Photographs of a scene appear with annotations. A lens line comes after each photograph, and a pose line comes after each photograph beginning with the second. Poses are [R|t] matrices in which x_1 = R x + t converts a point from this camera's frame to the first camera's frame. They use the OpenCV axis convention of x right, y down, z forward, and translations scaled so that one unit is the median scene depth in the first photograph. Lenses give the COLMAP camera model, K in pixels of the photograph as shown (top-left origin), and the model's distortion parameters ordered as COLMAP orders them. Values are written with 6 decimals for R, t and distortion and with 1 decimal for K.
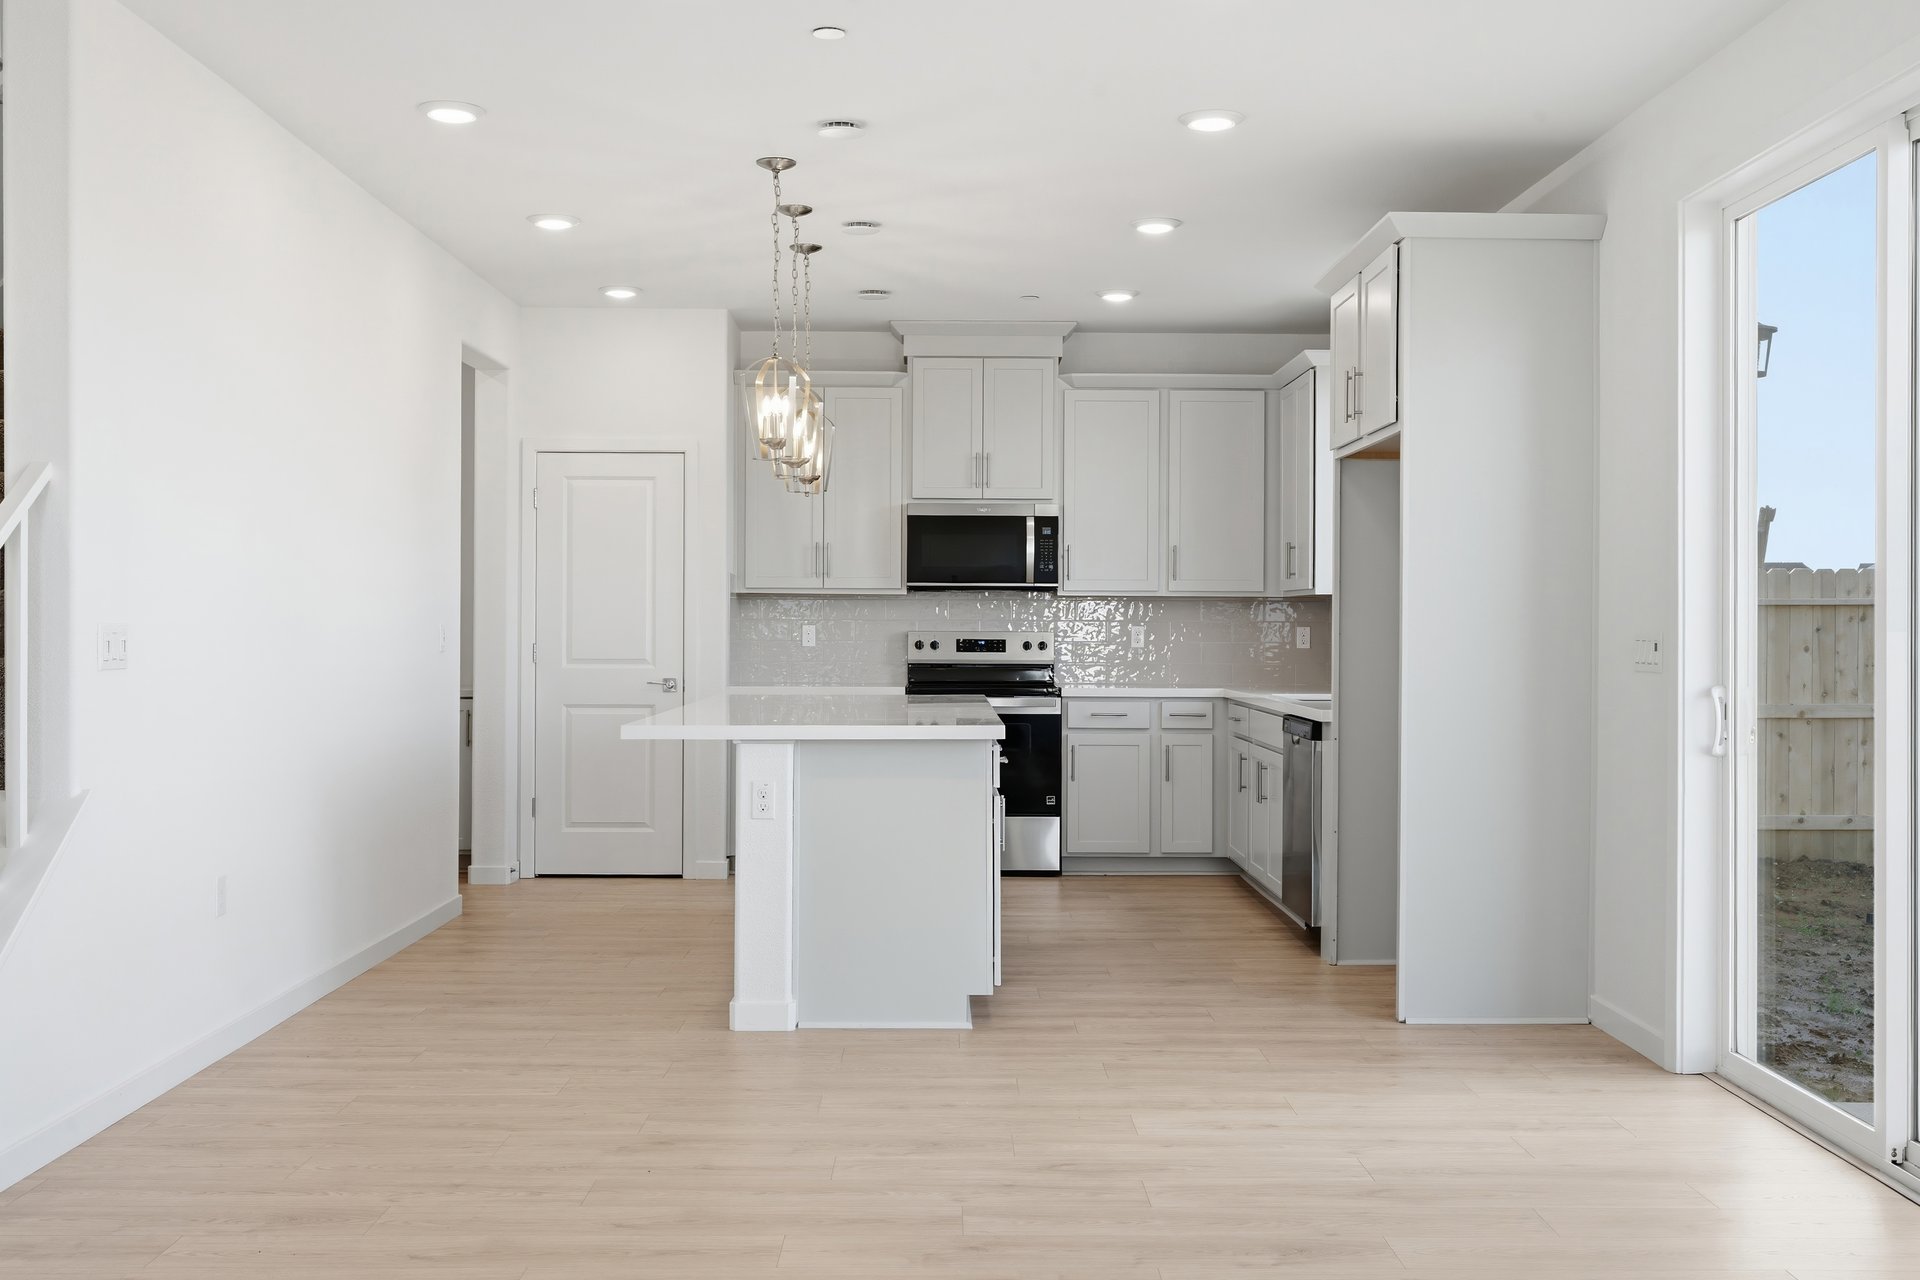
lens RADIAL K [[1902.5, 0, 960.5], [0, 1902.5, 639.6], [0, 0, 1]] dist [0.083226, 0.000000]
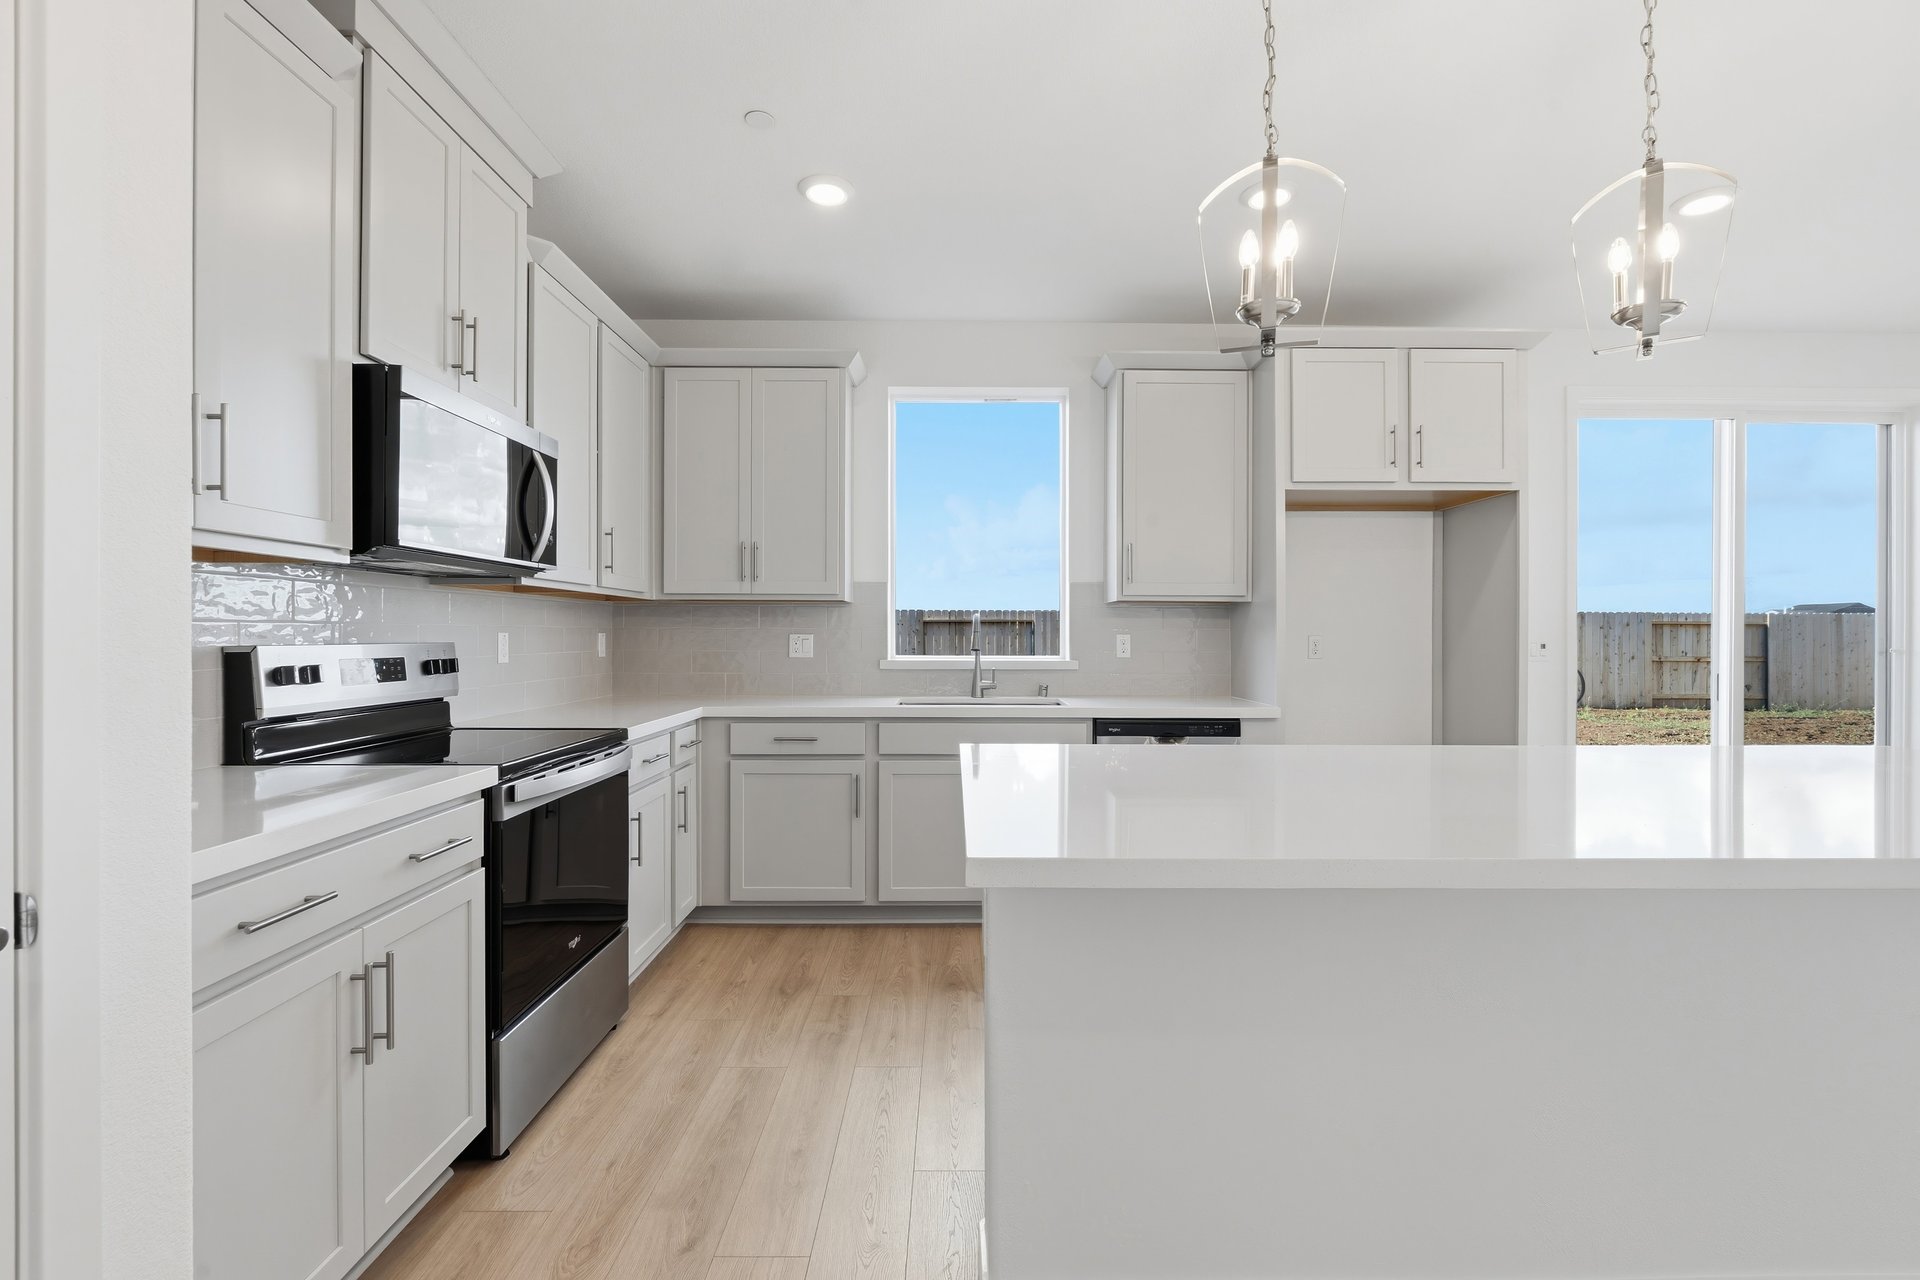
lens RADIAL K [[846.9, 0, 961.8], [0, 846.9, 631.4], [0, 0, 1]] dist [-0.002262, -0.000032]
pose [[0.003756, -0.002074, 0.999991, -0.230804], [0.005077, 0.999985, 0.002055, -0.007706], [-0.999980, 0.005070, 0.003767, 0.866722]]
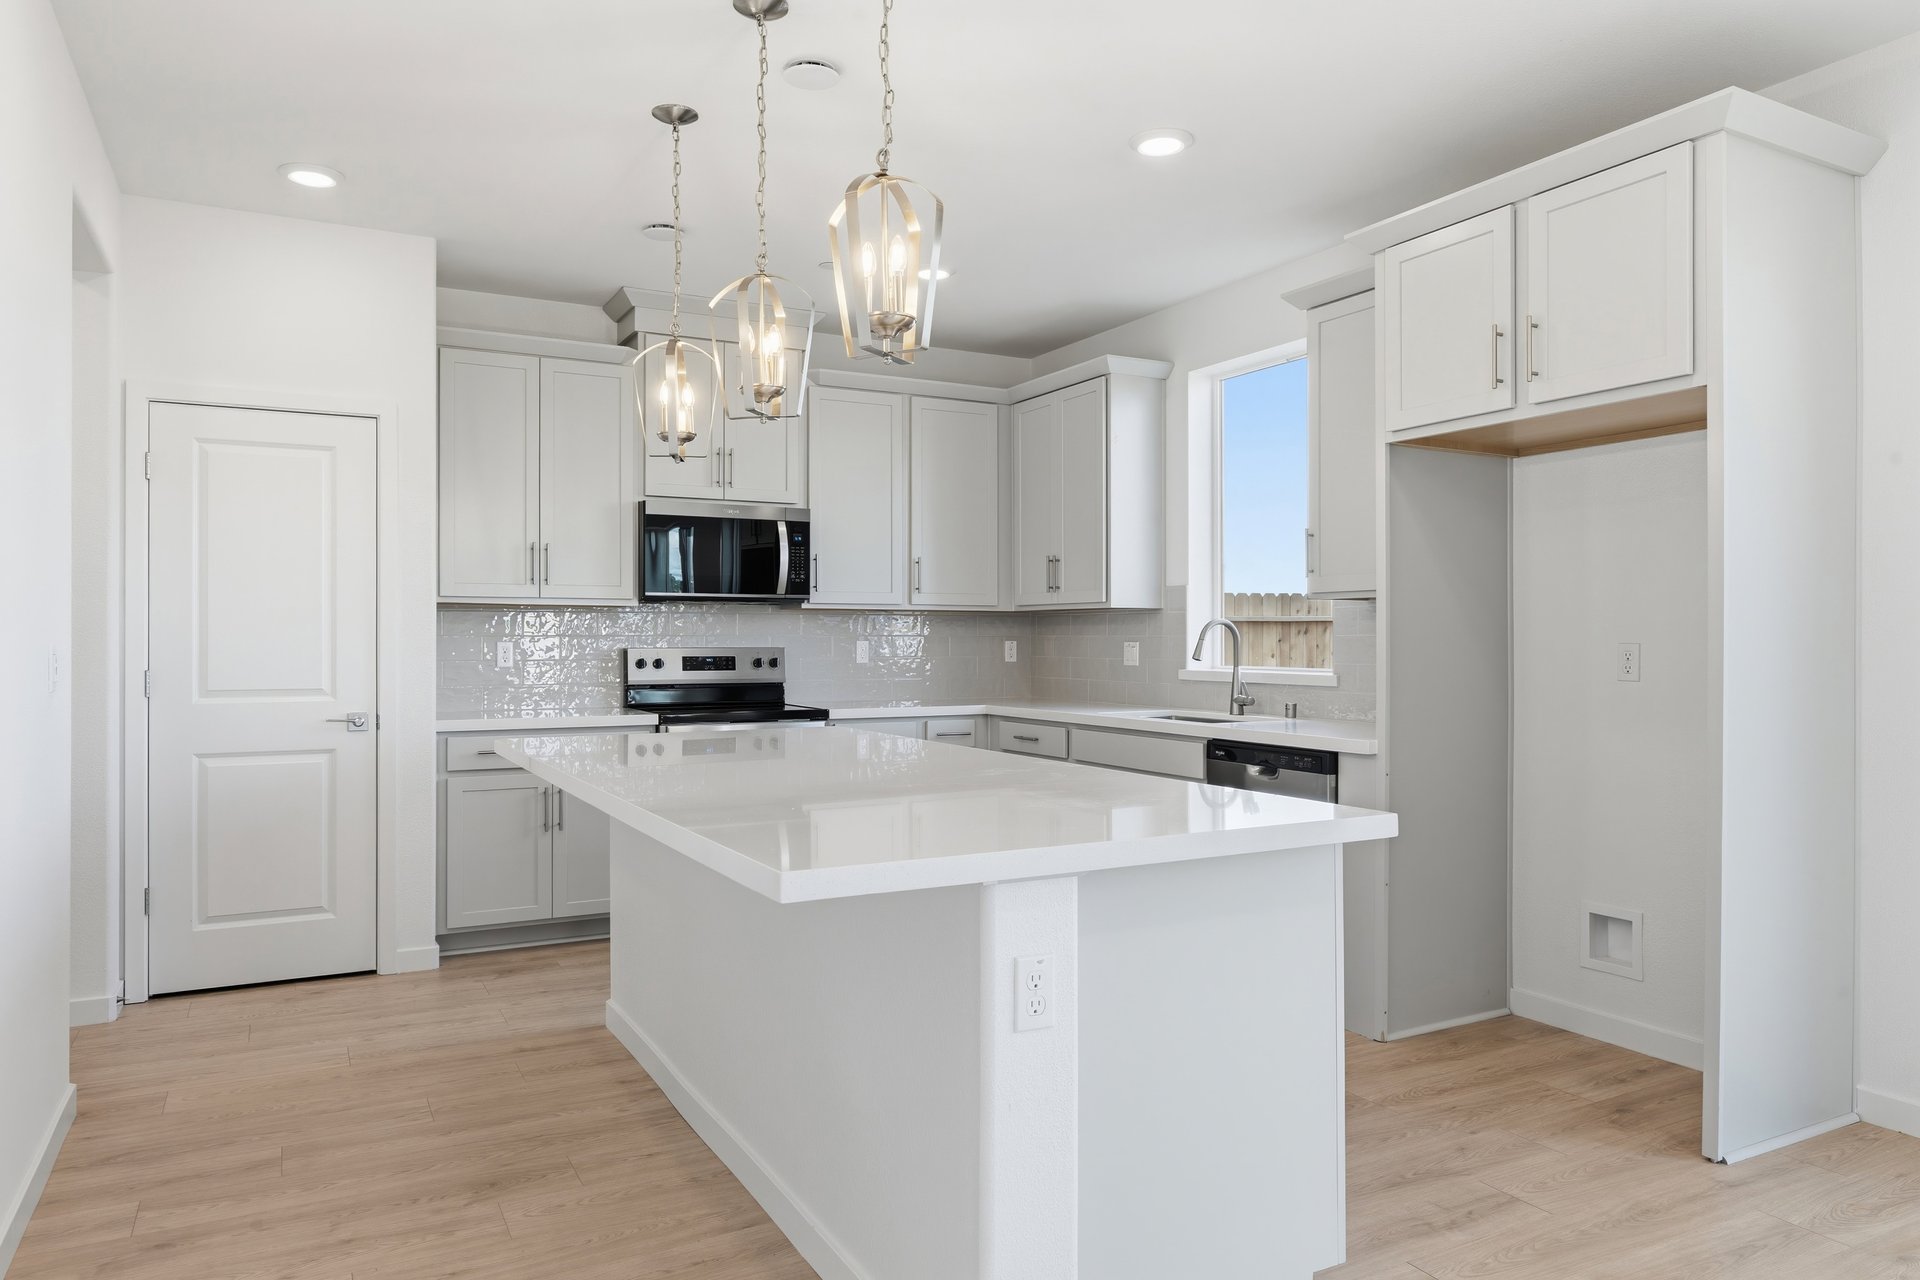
lens RADIAL K [[1247.6, 0, 958.6], [0, 1247.6, 645.8], [0, 0, 1]] dist [0.005323, 0.003413]
pose [[0.884923, -0.007321, 0.465680, -0.166597], [0.007633, 0.999970, 0.001216, -0.005210], [-0.465675, 0.002478, 0.884952, 0.433863]]
